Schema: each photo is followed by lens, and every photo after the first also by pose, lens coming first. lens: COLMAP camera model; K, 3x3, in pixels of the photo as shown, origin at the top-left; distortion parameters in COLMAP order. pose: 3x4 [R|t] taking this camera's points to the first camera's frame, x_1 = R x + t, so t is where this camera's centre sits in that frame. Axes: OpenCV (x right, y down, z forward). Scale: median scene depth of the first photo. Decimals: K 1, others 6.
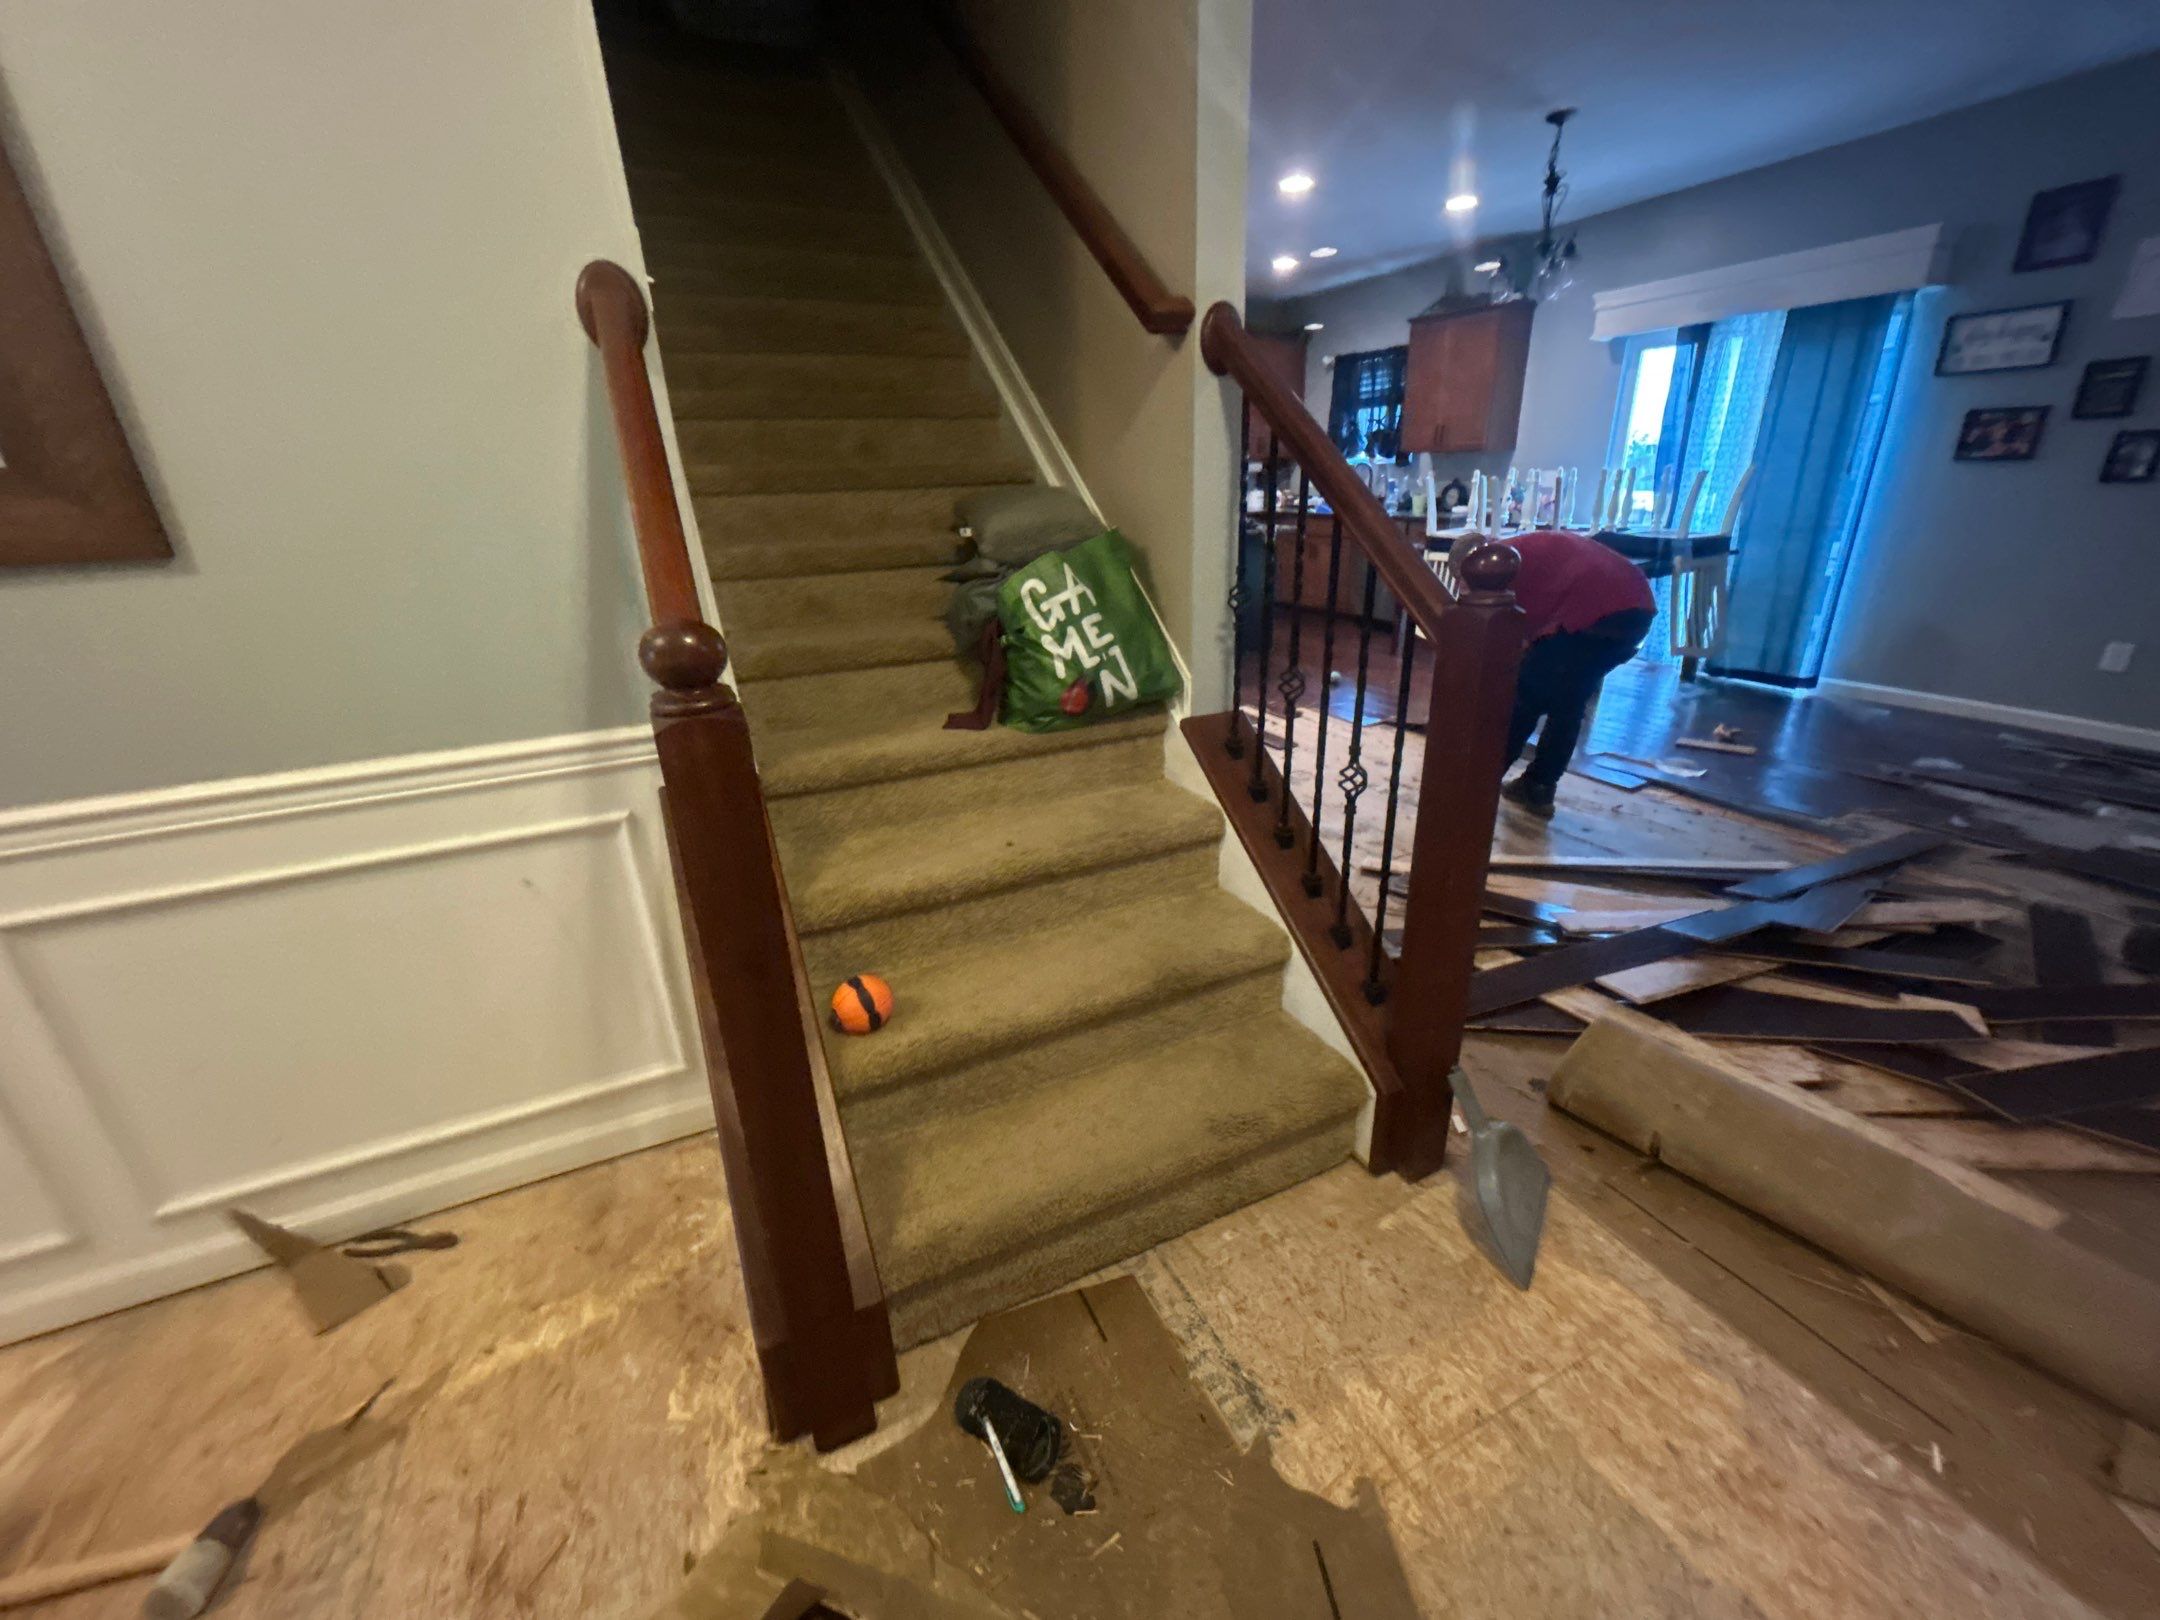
lens RADIAL K [[868.7, 0, 1085.4], [0, 868.7, 815.8], [0, 0, 1]] dist [-0.002402, 0.001178]
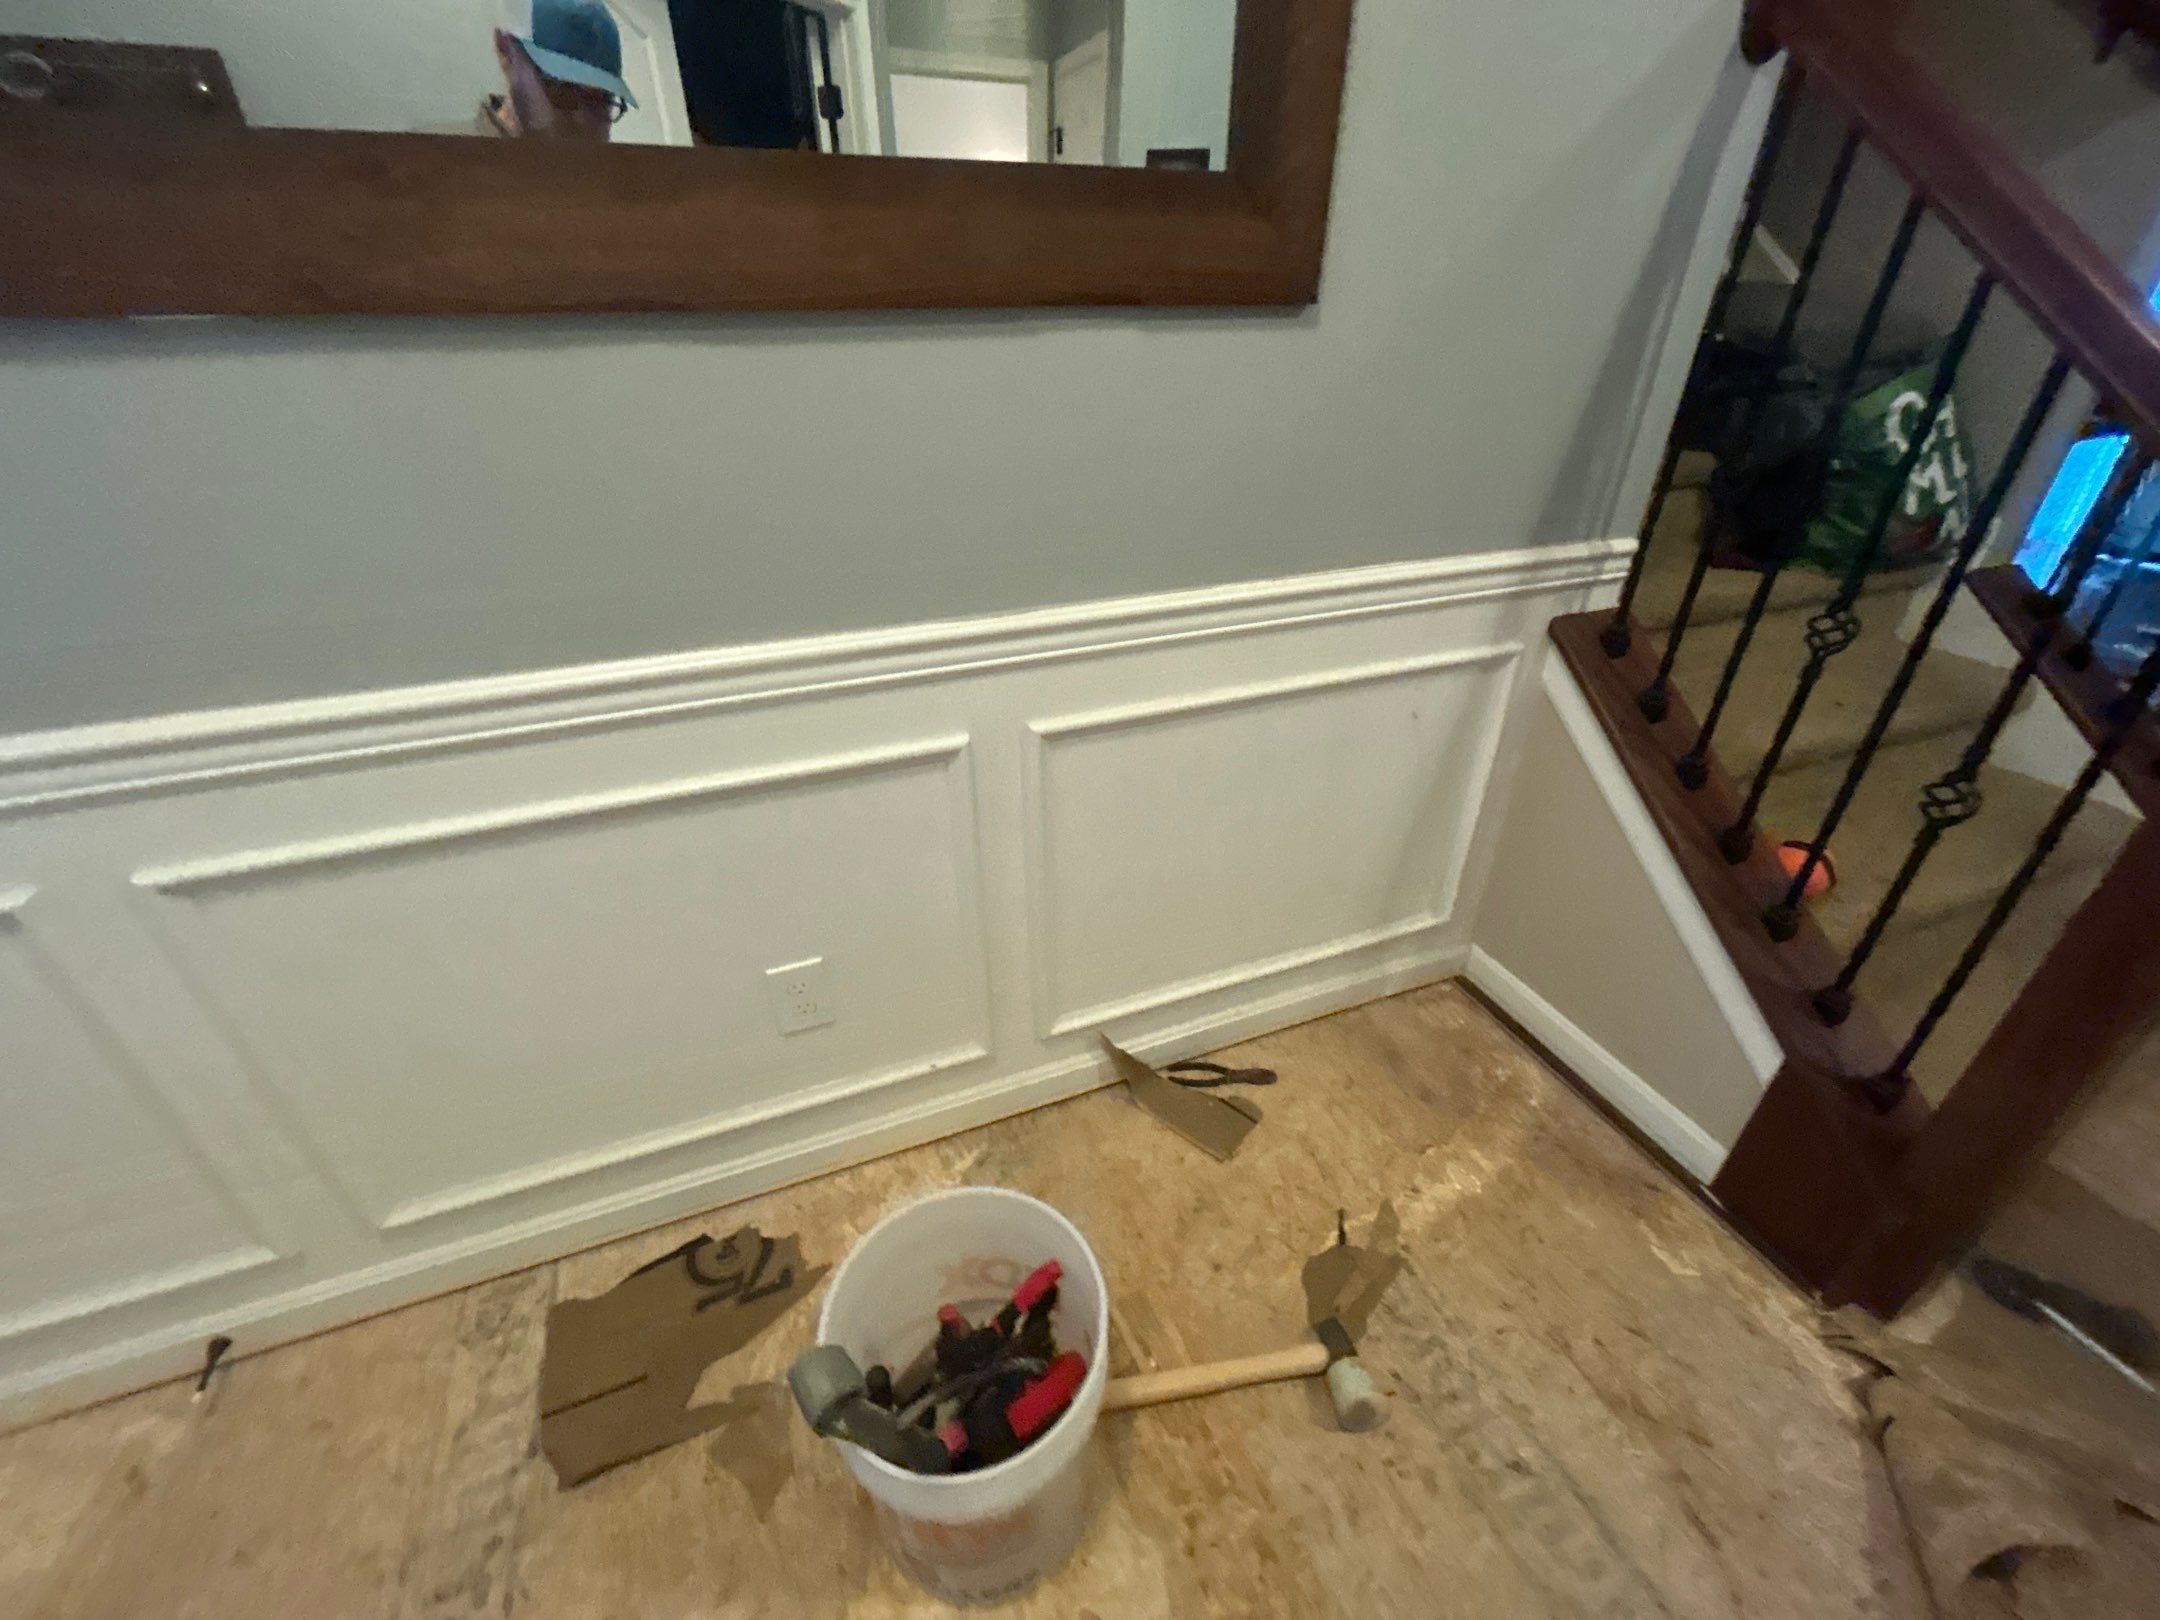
lens RADIAL K [[868.7, 0, 1081.4], [0, 868.7, 811.8], [0, 0, 1]] dist [-0.002402, 0.001178]
pose [[0.997311, 0.061291, -0.040184, -1.013343], [-0.054233, 0.985969, 0.157875, 0.054798], [0.049296, -0.155271, 0.986641, 0.071186]]
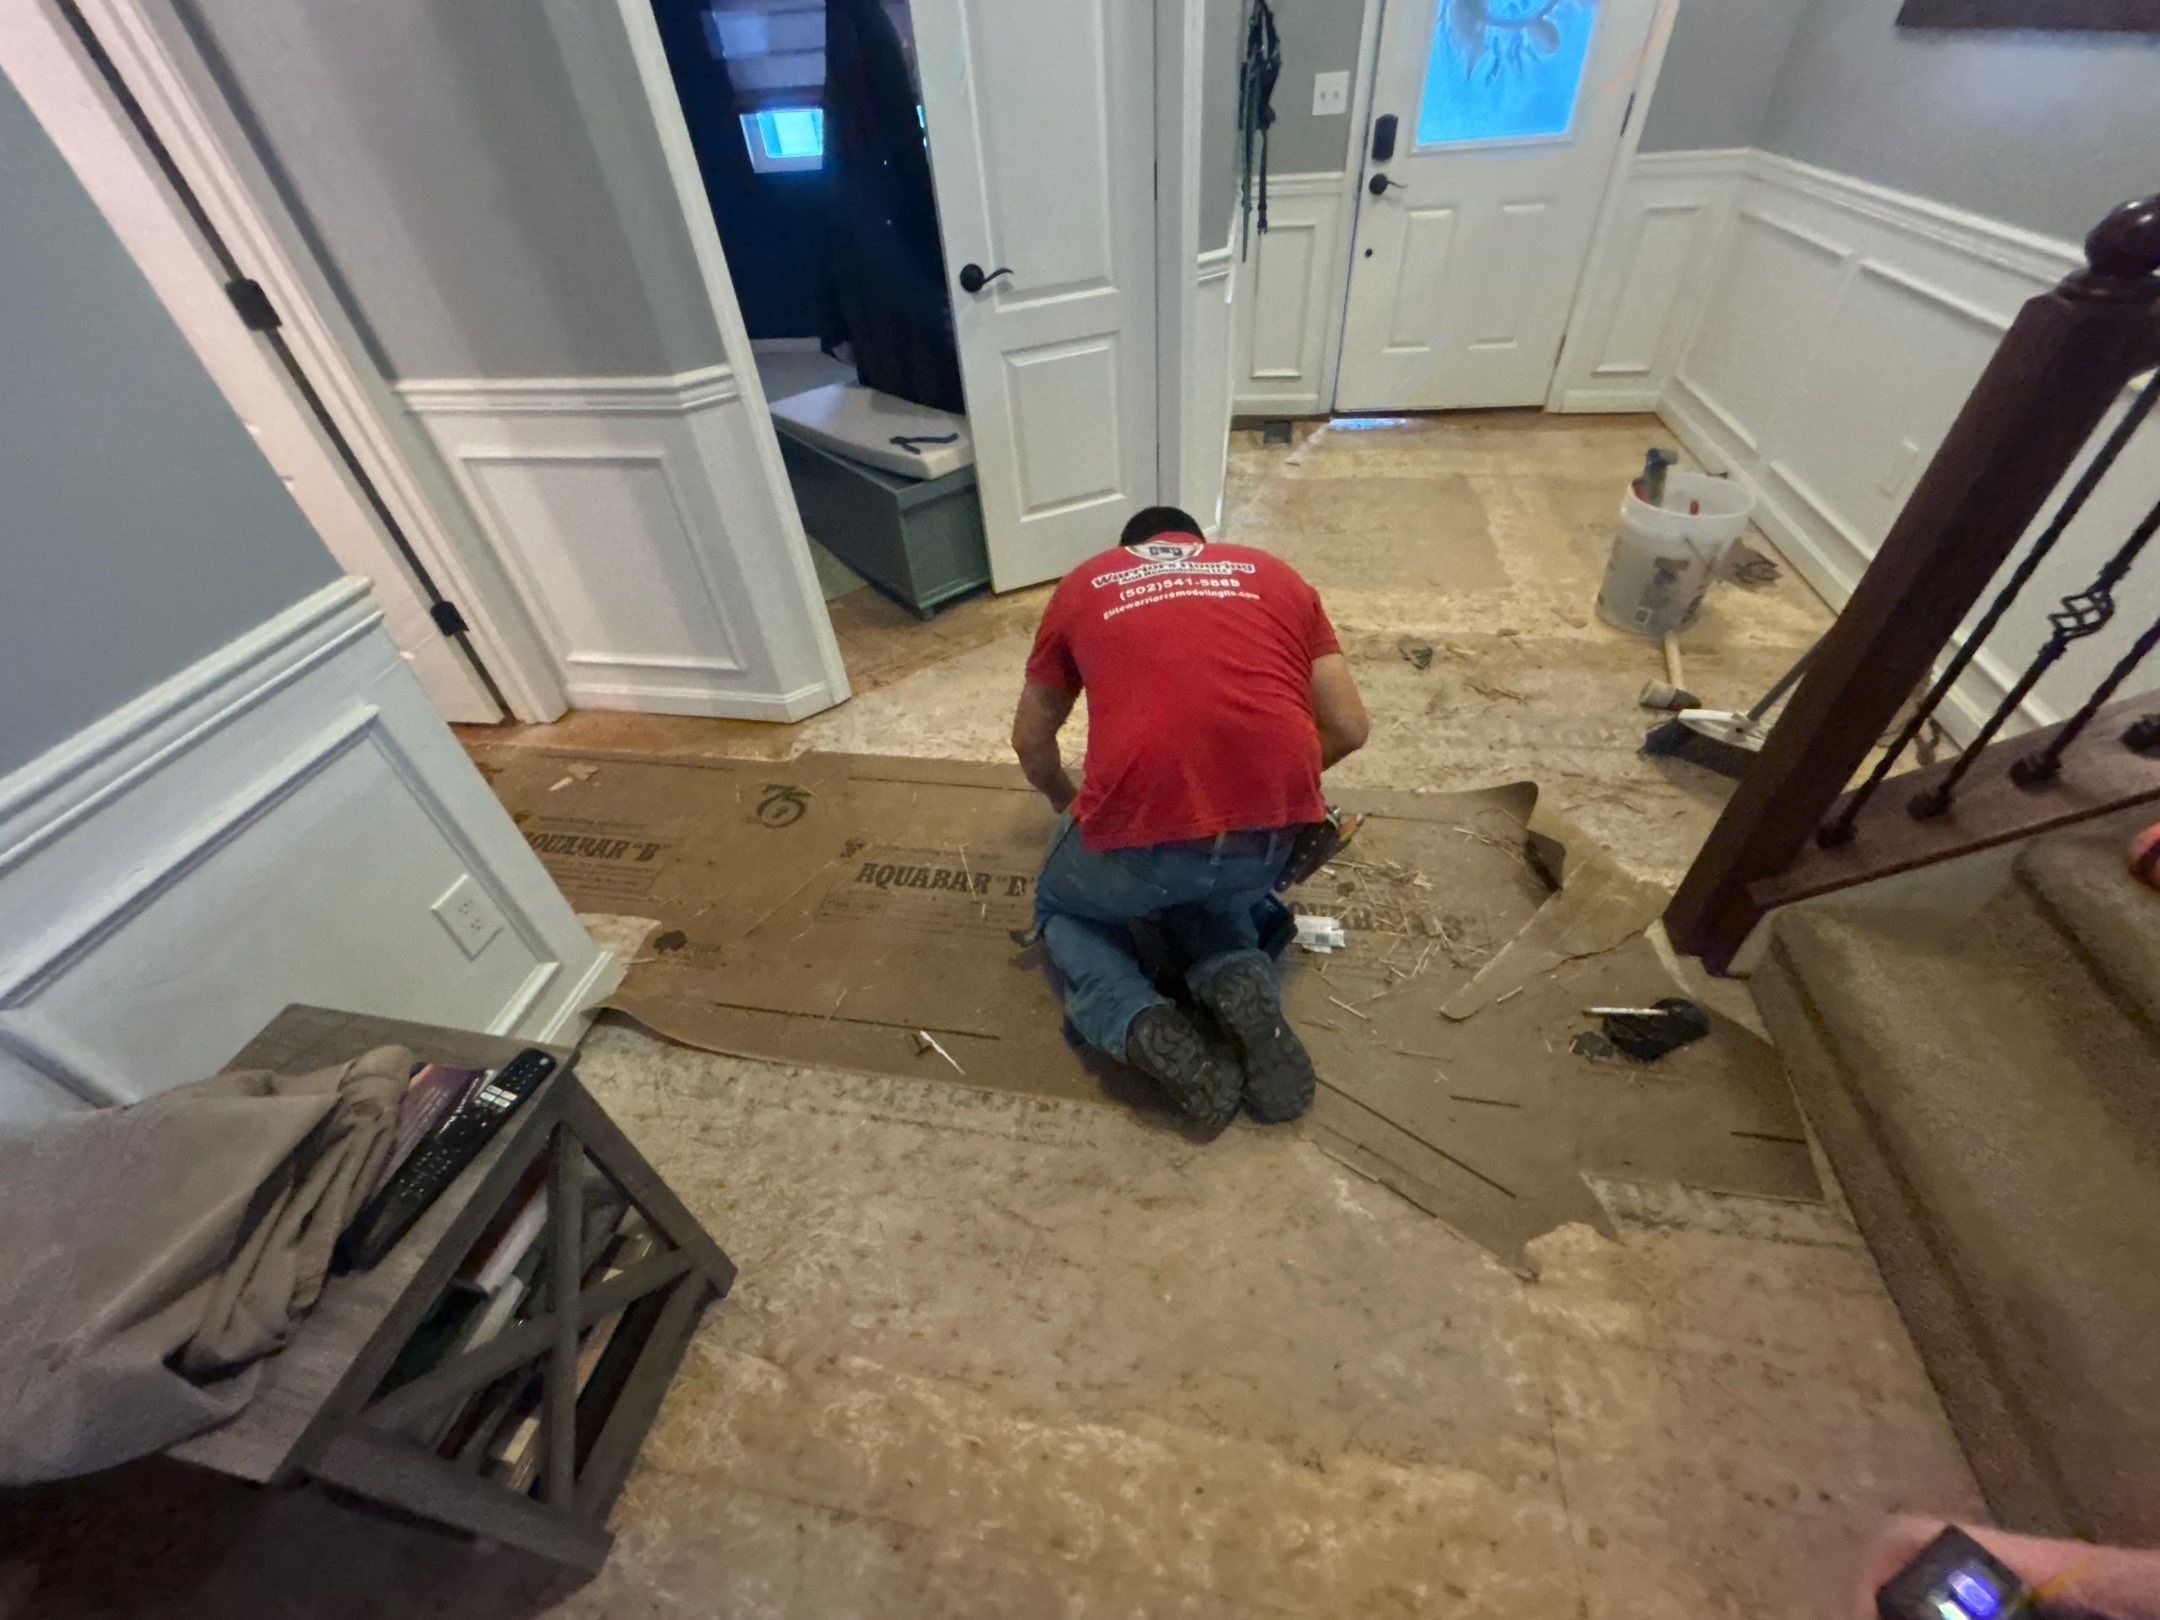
lens RADIAL K [[868.7, 0, 1077.7], [0, 868.7, 800.9], [0, 0, 1]] dist [-0.002402, 0.001178]
pose [[-0.574568, 0.599556, -0.557139, 0.738920], [-0.221238, 0.541605, 0.810998, -0.227920], [0.787988, 0.589234, -0.178545, 0.344487]]
